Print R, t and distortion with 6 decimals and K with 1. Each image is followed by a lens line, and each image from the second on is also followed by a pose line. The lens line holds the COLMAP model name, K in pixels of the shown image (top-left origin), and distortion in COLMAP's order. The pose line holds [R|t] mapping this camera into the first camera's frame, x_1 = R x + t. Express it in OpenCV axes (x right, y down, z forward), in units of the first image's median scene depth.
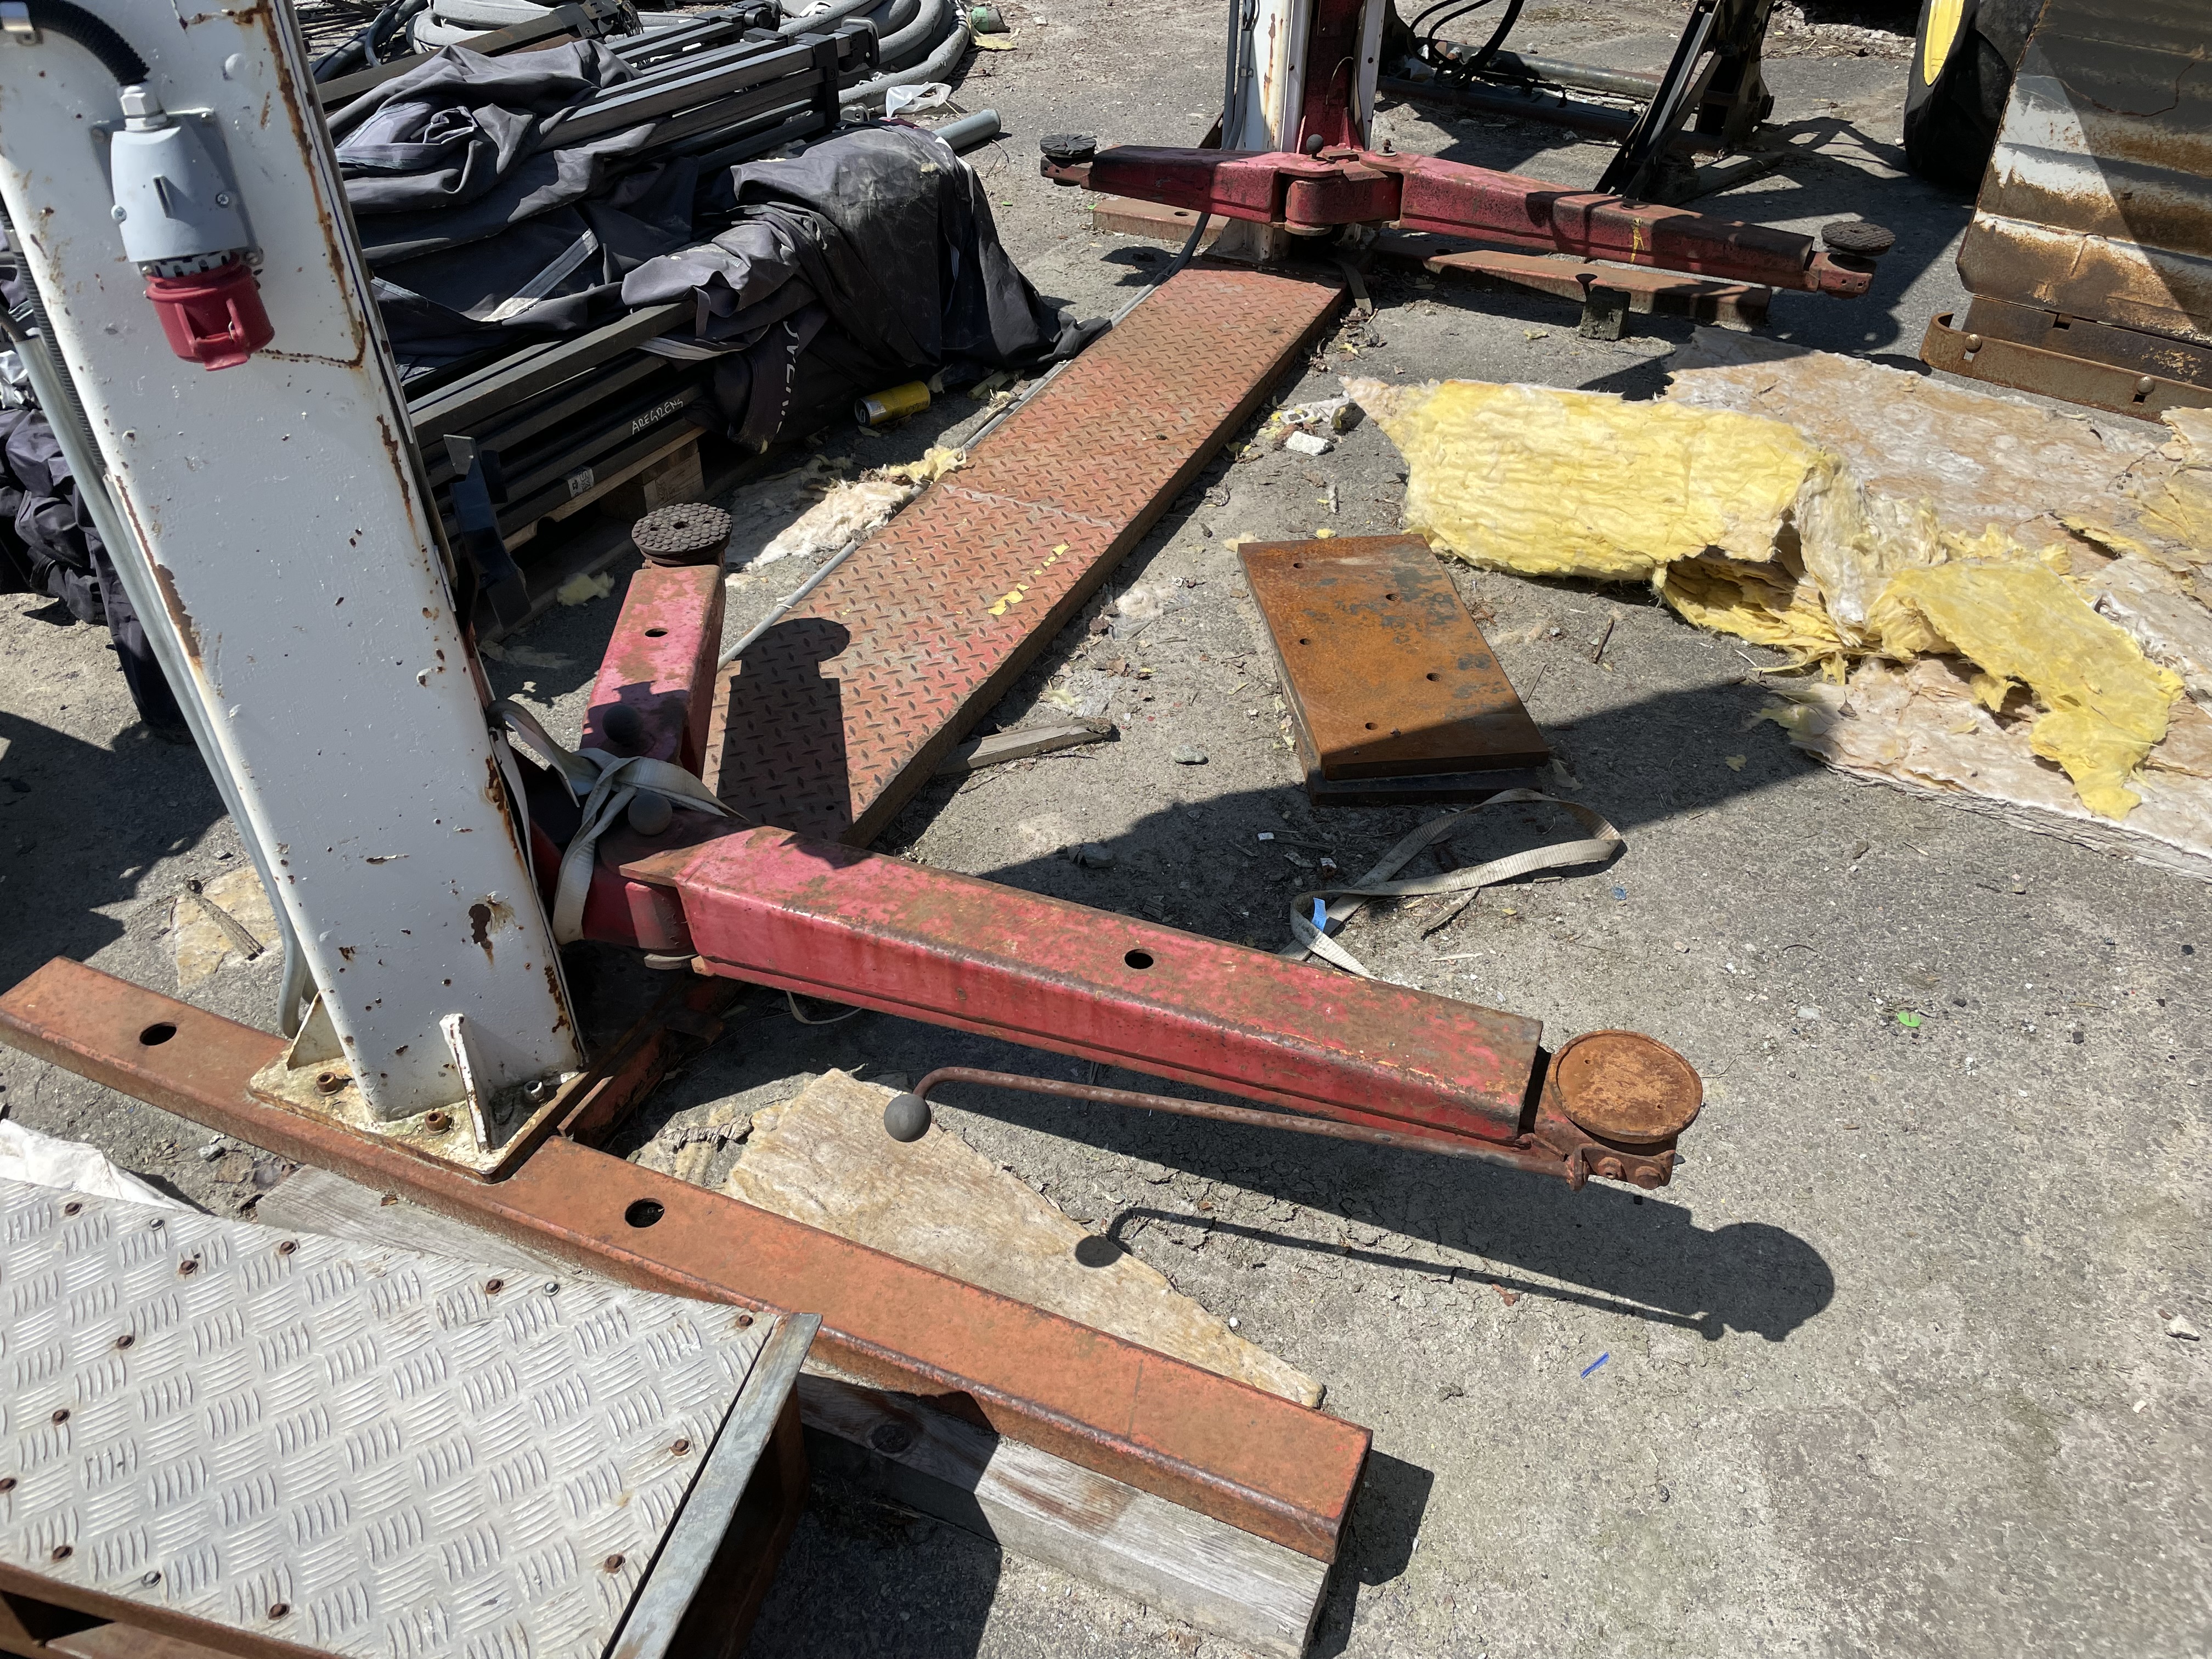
lens RADIAL K [[1650.0, 0, 1104.3], [0, 1650.0, 830.0], [0, 0, 1]] dist [0.003858, 0.000177]
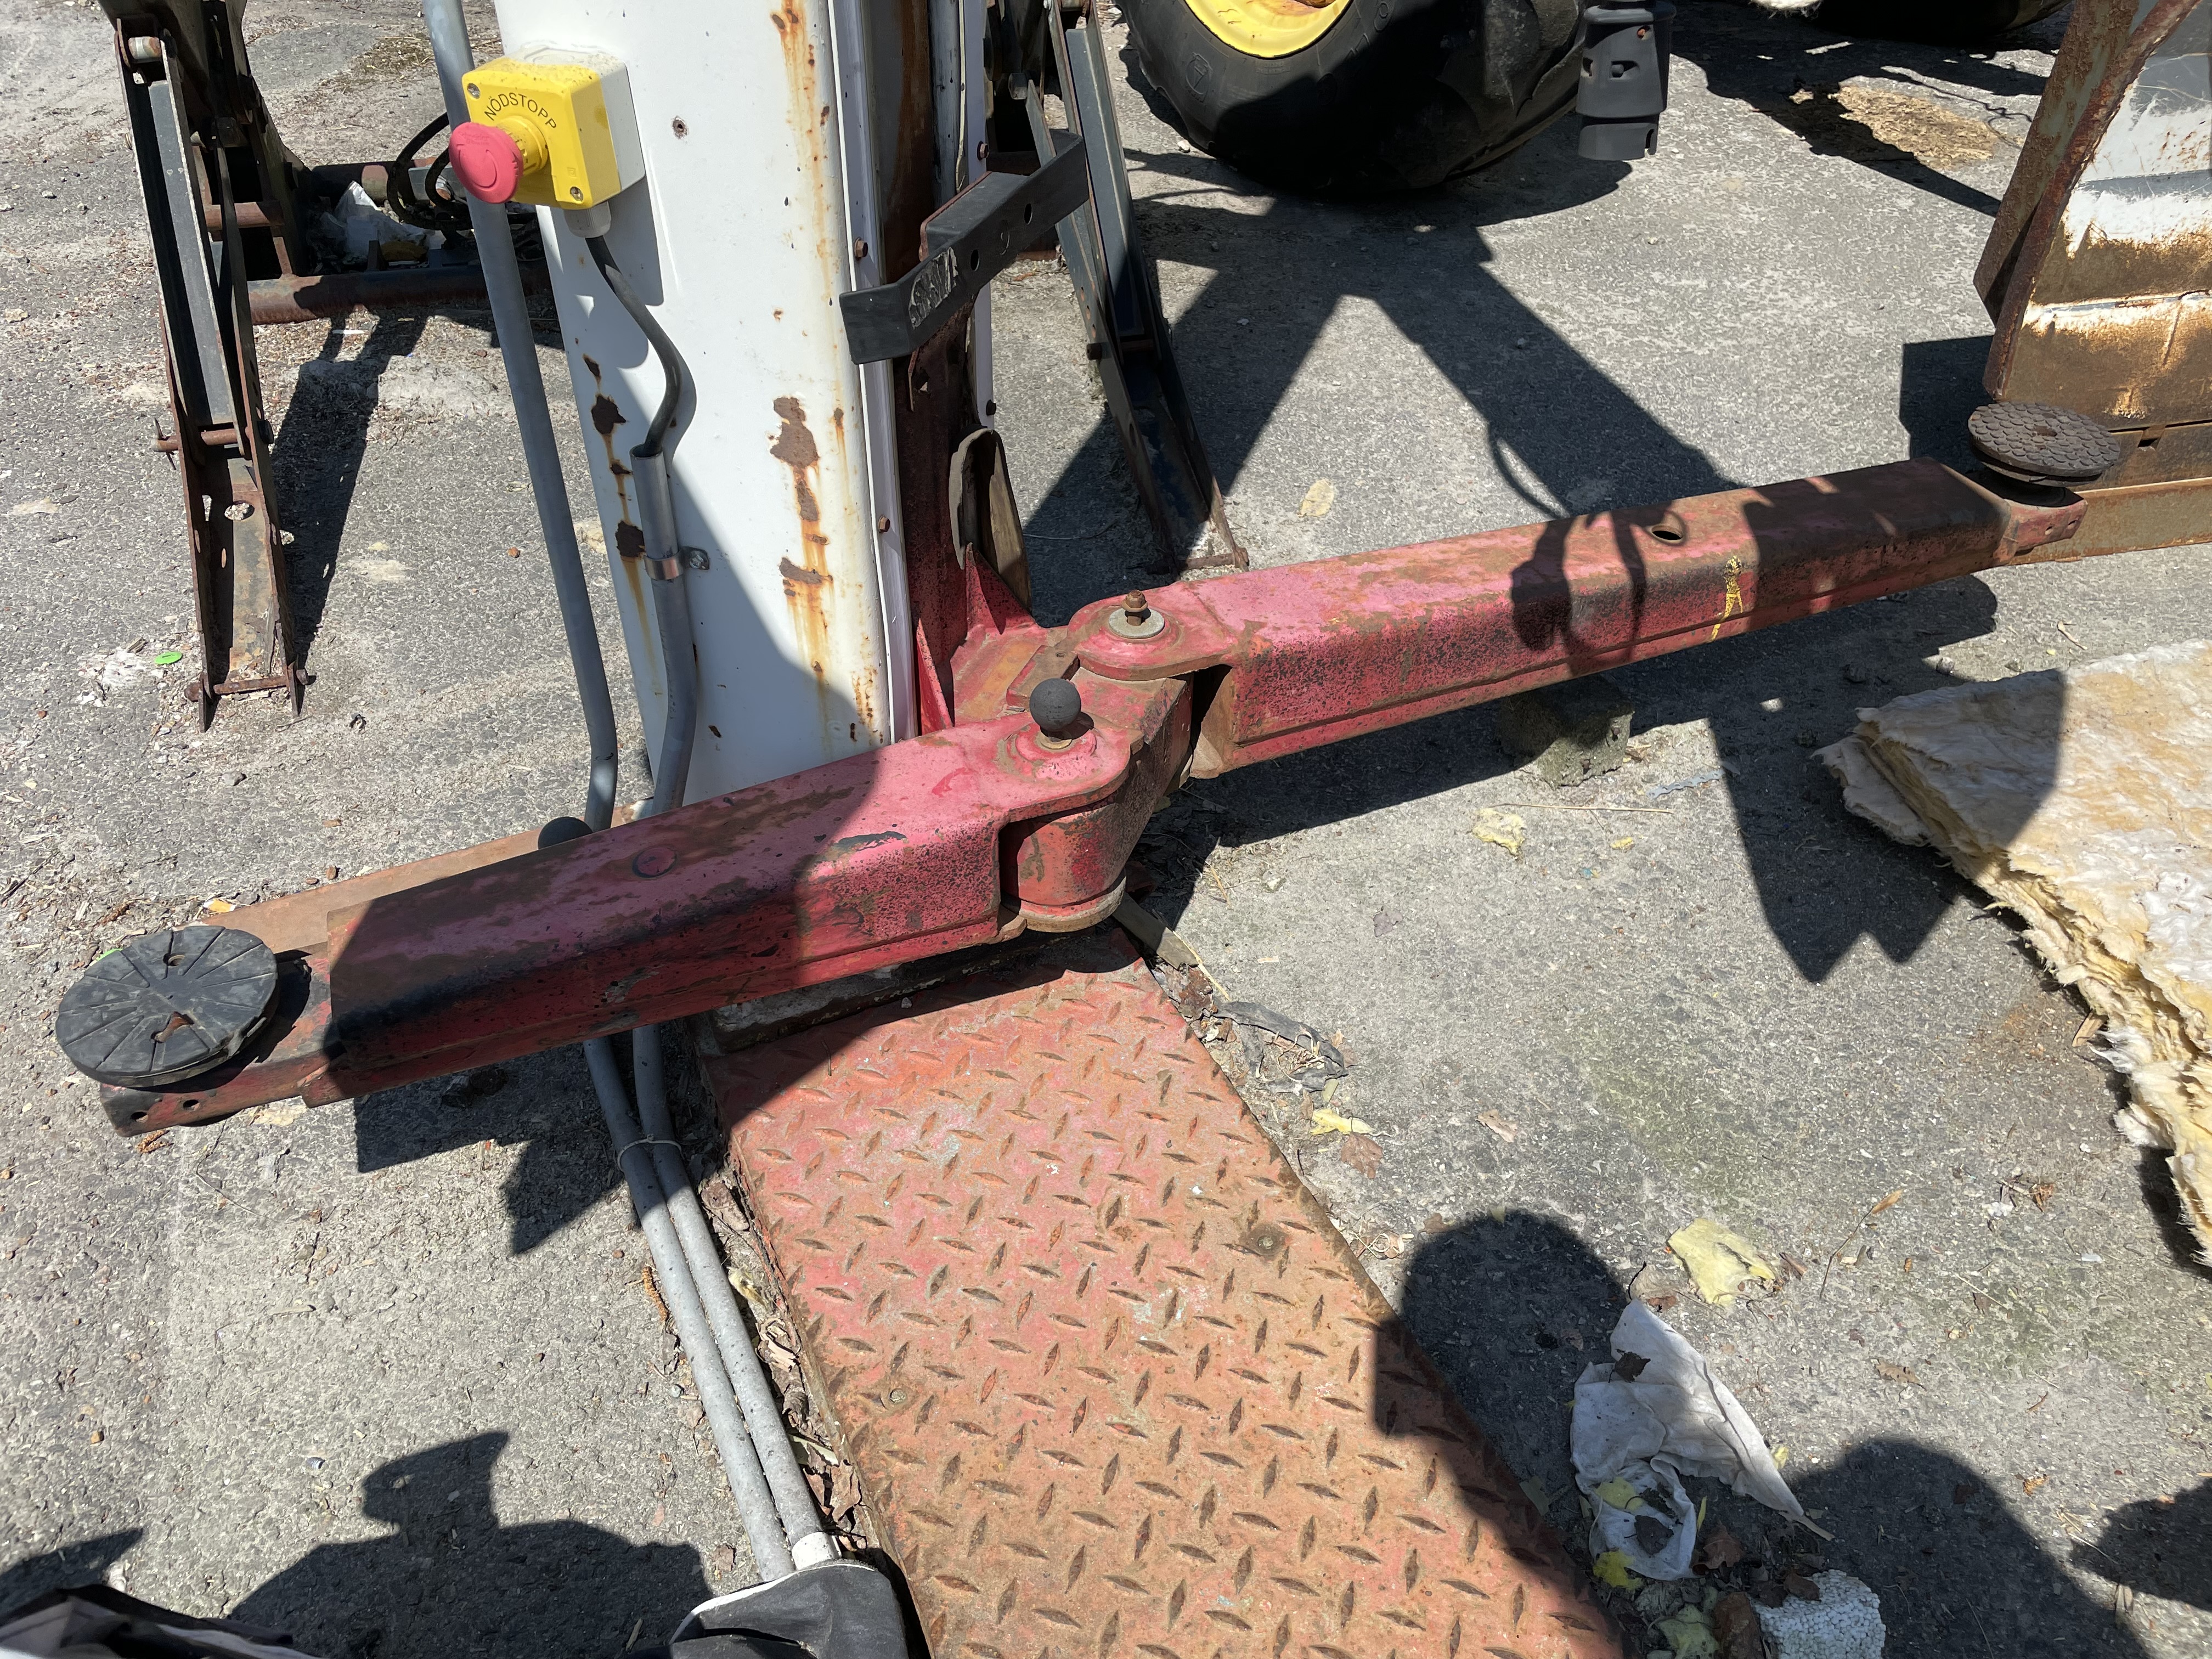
lens RADIAL K [[1650.0, 0, 1107.0], [0, 1650.0, 827.7], [0, 0, 1]] dist [0.003858, 0.000177]
pose [[0.673083, -0.485161, 0.558191, -0.064671], [0.456000, 0.866462, 0.203242, -0.480926], [-0.582256, 0.117737, 0.804435, 0.768344]]
